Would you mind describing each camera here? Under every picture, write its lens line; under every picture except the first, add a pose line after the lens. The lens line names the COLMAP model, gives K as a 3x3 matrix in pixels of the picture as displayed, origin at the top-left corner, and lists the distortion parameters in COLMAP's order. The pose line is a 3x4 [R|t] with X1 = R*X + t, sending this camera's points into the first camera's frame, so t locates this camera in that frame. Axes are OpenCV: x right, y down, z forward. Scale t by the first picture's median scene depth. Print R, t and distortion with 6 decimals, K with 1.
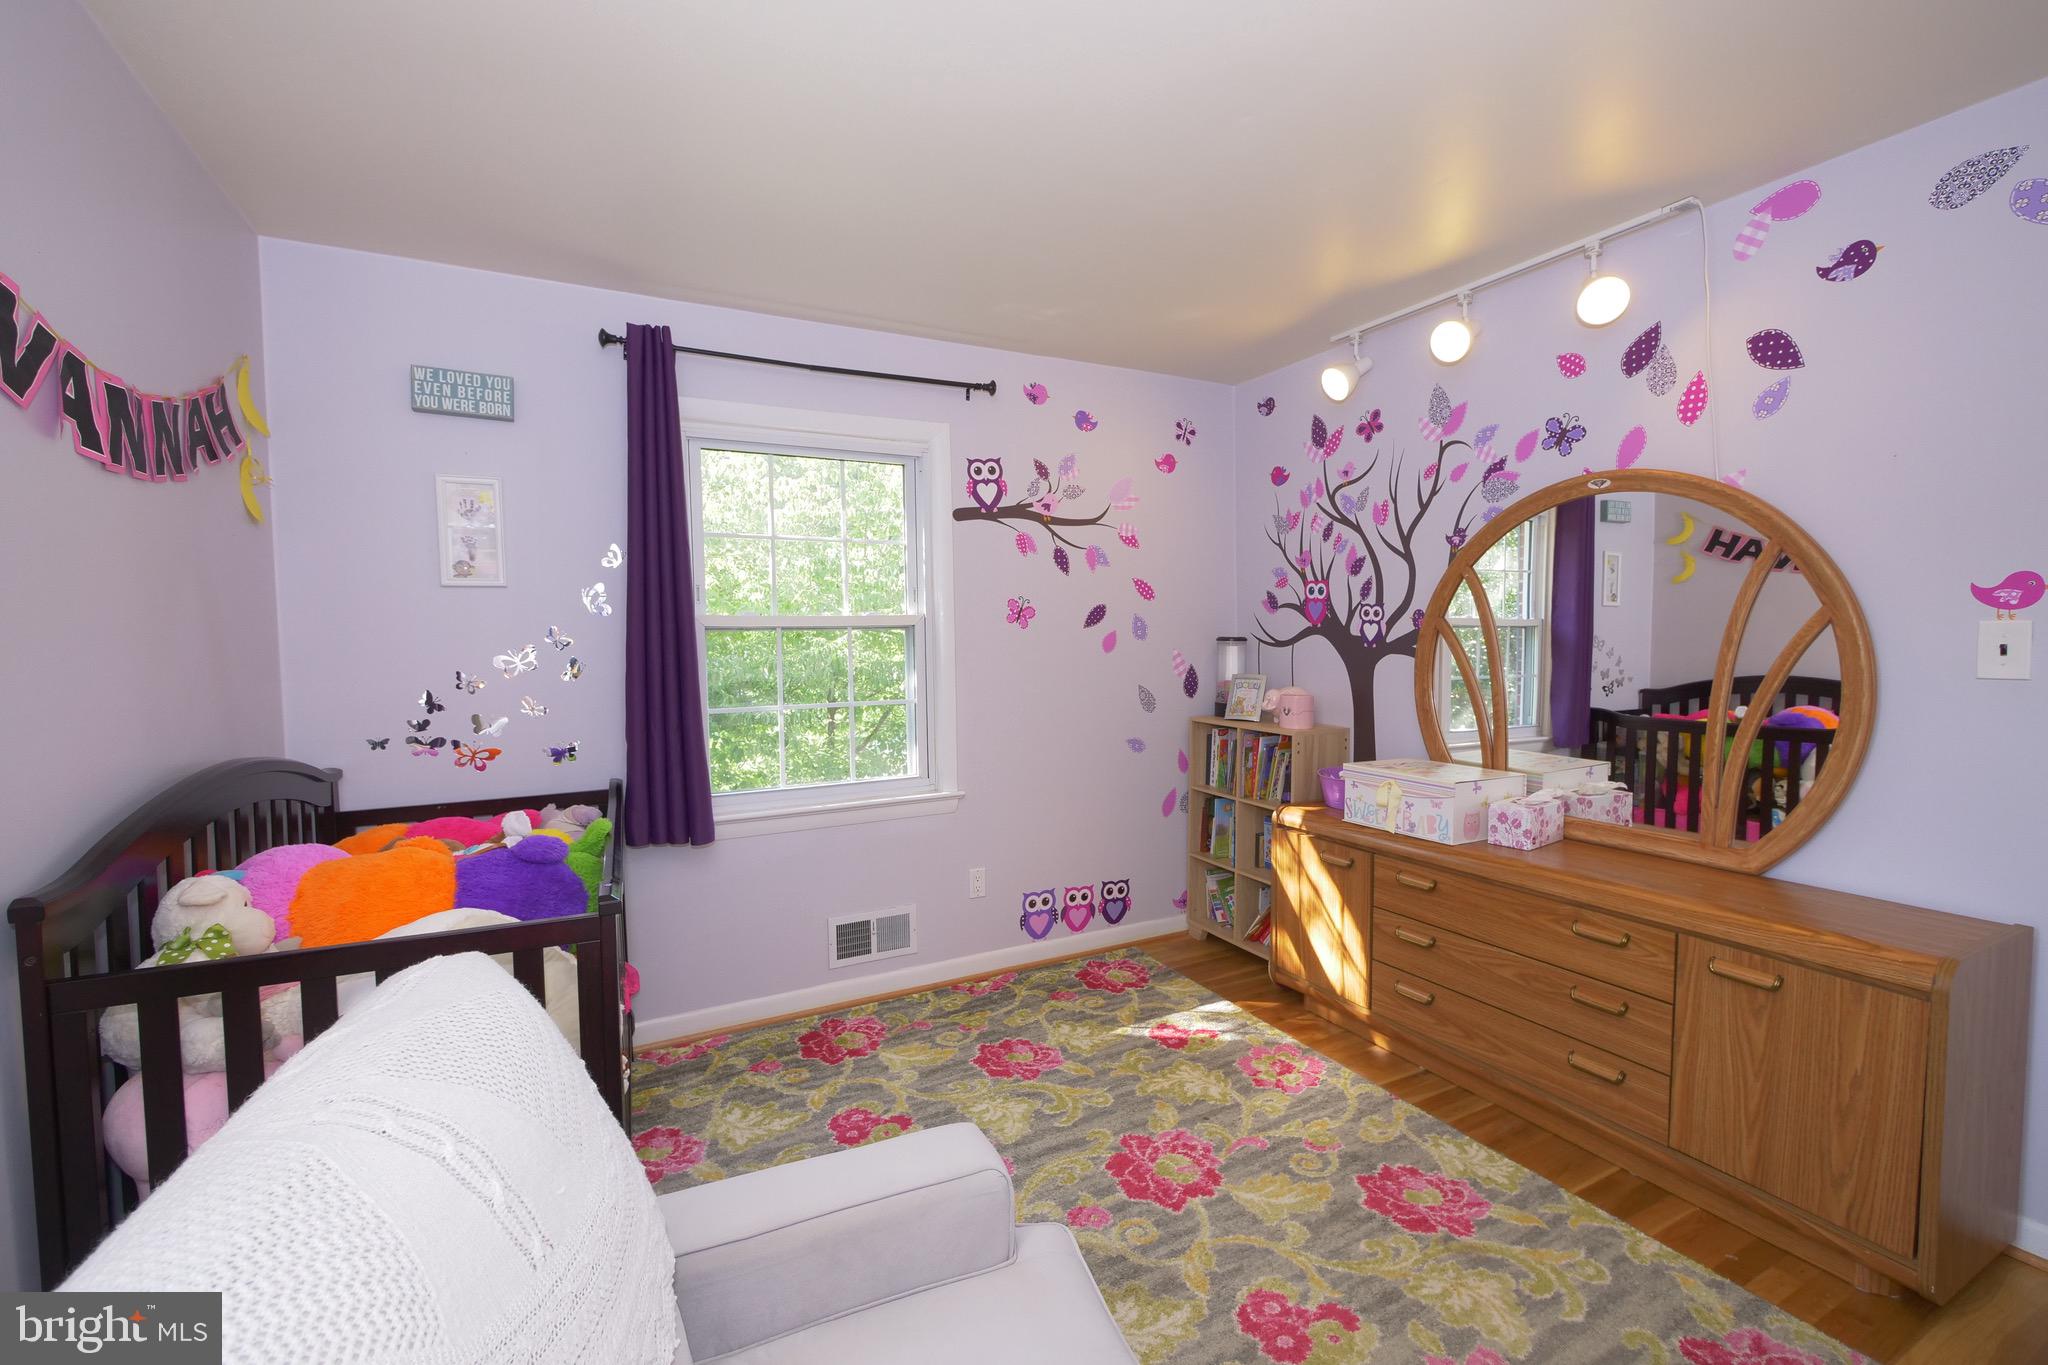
lens RADIAL K [[884.2, 0, 1015.3], [0, 884.2, 674.3], [0, 0, 1]] dist [-0.005617, -0.000063]
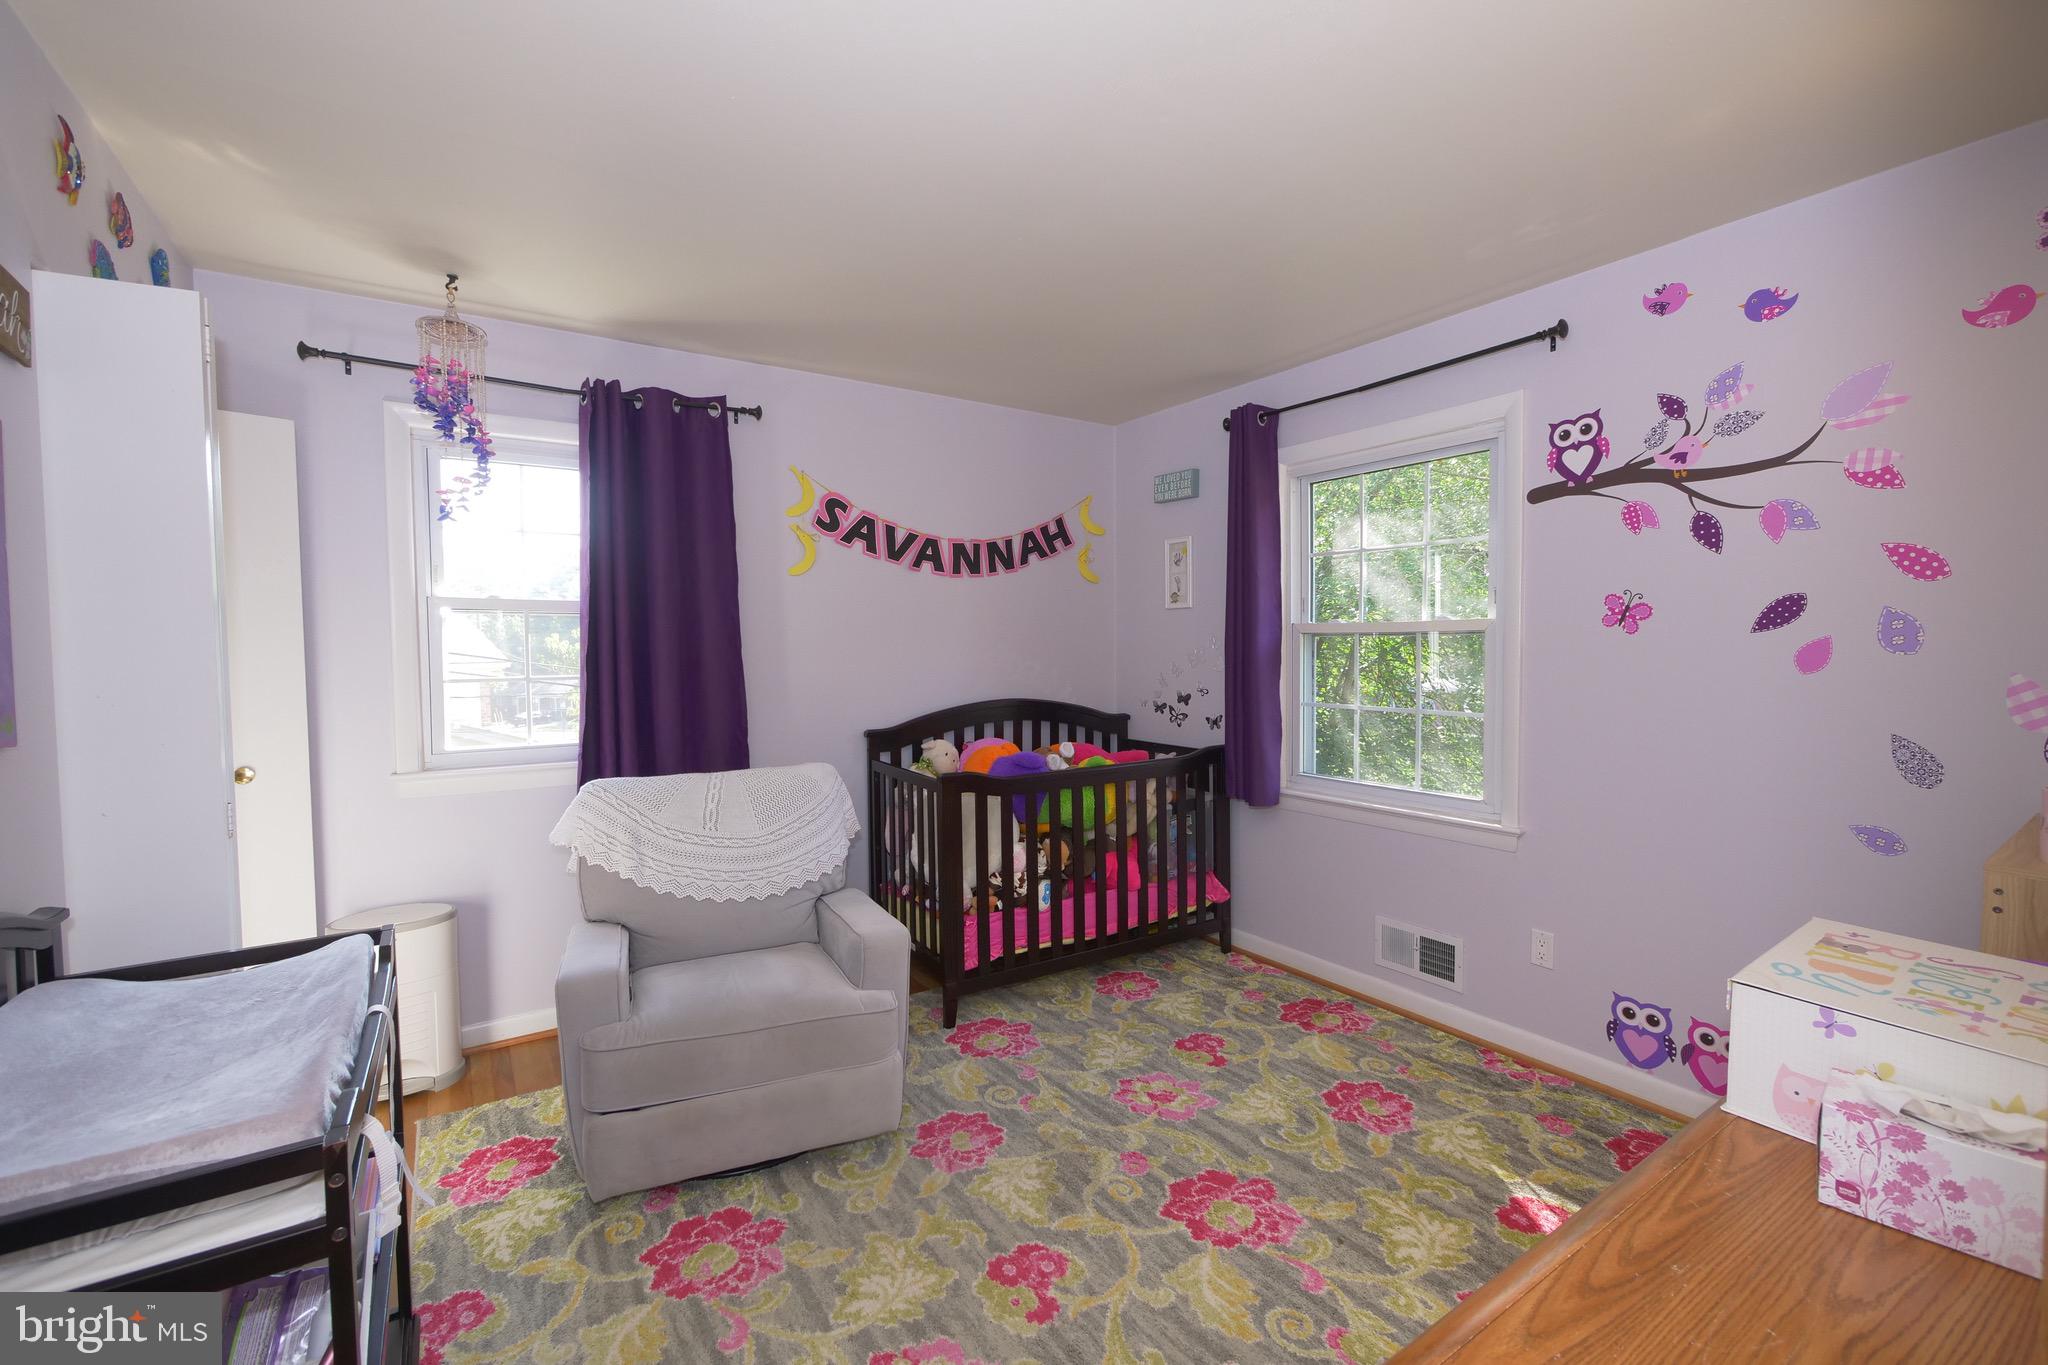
lens RADIAL K [[884.2, 0, 1015.3], [0, 884.2, 674.3], [0, 0, 1]] dist [-0.005617, -0.000063]
pose [[0.083192, 0.049854, -0.995286, 0.714314], [-0.033976, 0.998309, 0.047165, -0.036701], [0.995954, 0.029892, 0.084745, 0.448296]]
